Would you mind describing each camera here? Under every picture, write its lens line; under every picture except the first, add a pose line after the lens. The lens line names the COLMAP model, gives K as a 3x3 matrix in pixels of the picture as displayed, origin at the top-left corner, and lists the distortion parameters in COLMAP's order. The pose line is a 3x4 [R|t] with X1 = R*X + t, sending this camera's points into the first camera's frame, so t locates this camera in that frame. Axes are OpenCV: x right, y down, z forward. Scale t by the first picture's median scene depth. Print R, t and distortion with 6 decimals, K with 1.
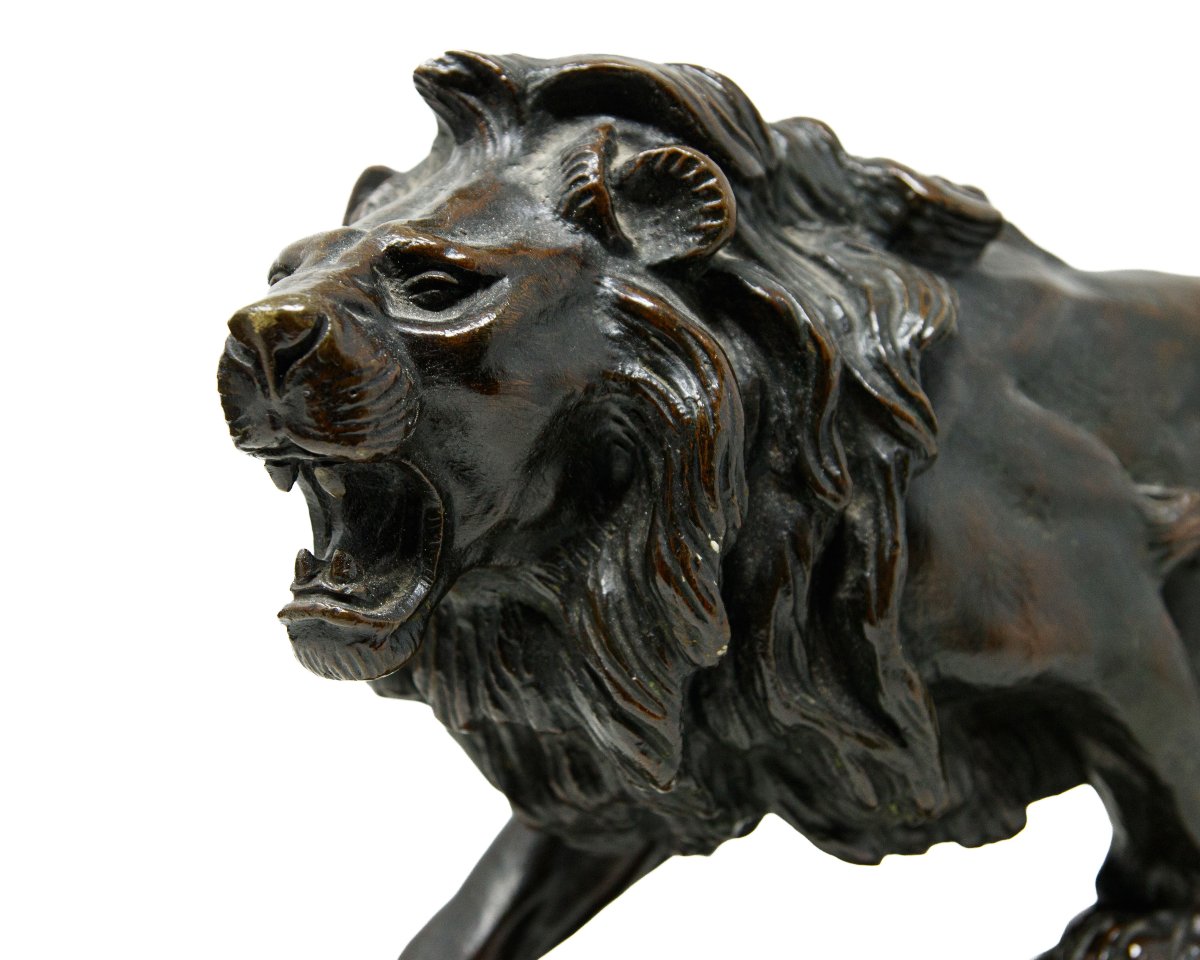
lens RADIAL K [[2756.2, 0, 601.5], [0, 2756.2, 476.0], [0, 0, 1]] dist [-0.069694, 0.000000]
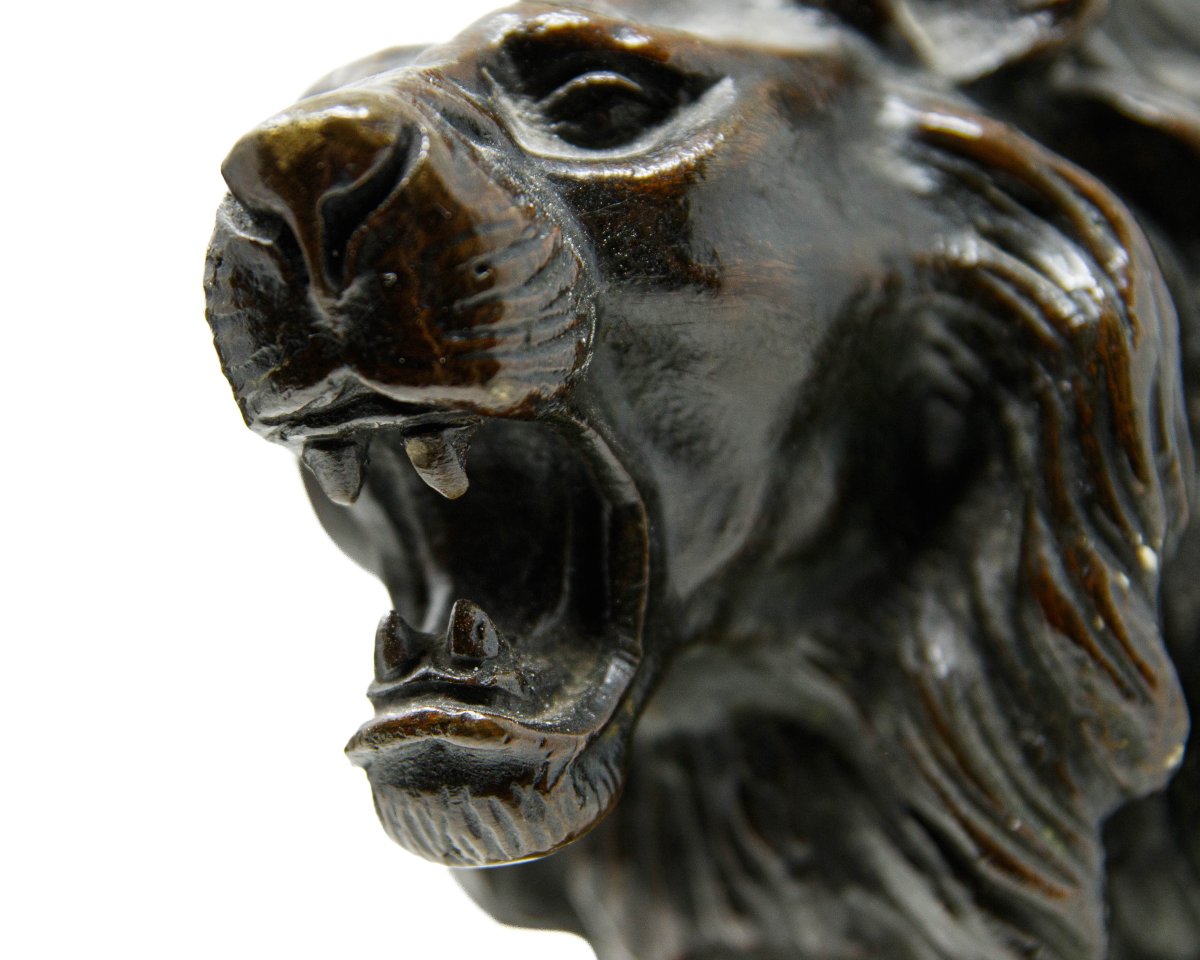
lens RADIAL K [[2987.8, 0, 598.2], [0, 2987.8, 481.9], [0, 0, 1]] dist [-0.067434, 0.000000]
pose [[0.995467, -0.079927, 0.051549, -0.094081], [0.086274, 0.986983, -0.135726, 0.080266], [-0.040030, 0.139558, 0.989404, 0.429866]]
